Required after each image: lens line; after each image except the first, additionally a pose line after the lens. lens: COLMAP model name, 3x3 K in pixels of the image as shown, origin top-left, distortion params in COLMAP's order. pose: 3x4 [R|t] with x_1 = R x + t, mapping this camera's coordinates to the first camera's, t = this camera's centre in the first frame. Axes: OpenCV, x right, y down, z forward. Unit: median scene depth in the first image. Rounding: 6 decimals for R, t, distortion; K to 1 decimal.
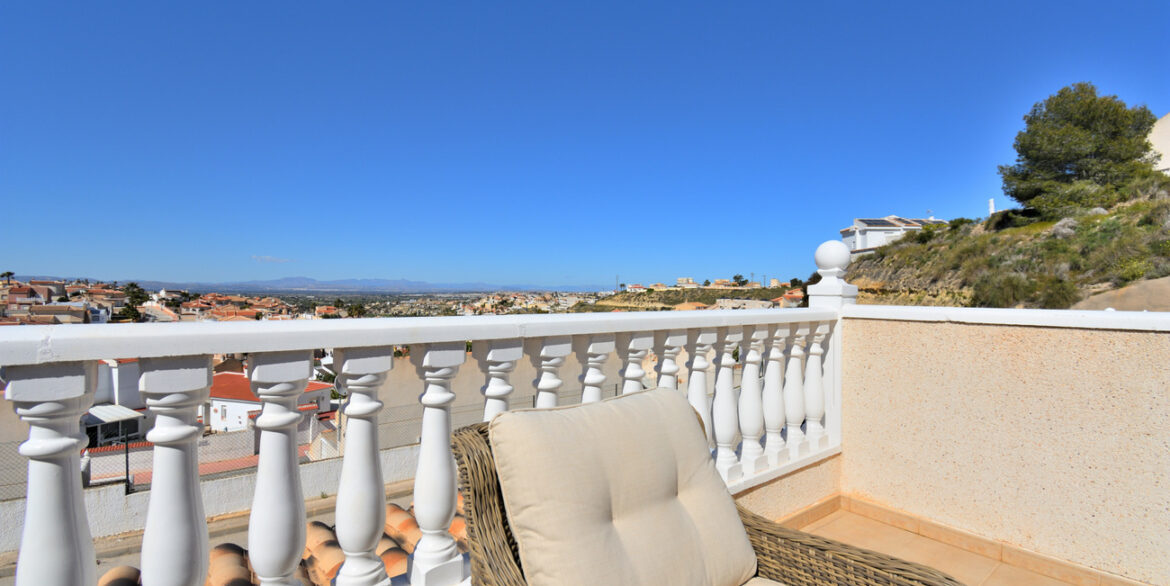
lens RADIAL K [[519.2, 0, 585.0], [0, 519.2, 293.0], [0, 0, 1]] dist [0.018971, -0.027655]
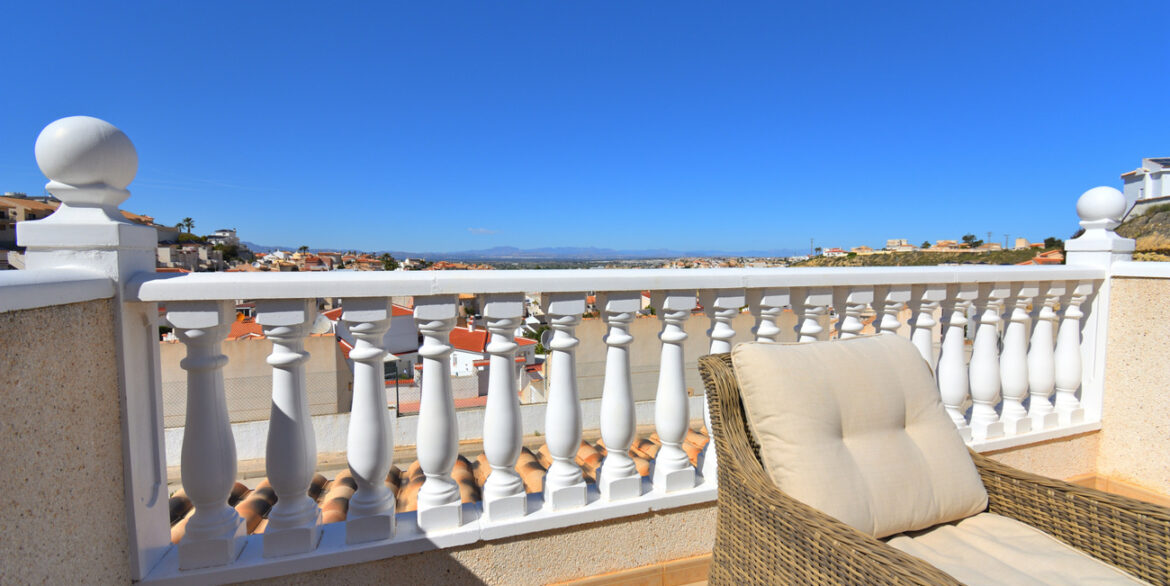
lens RADIAL K [[519.2, 0, 585.0], [0, 519.2, 293.0], [0, 0, 1]] dist [0.018971, -0.027655]
pose [[0.940129, 0.012377, -0.340594, -0.042380], [0.009750, 0.997955, 0.063177, 0.015200], [0.340679, -0.062715, 0.938086, -0.117904]]
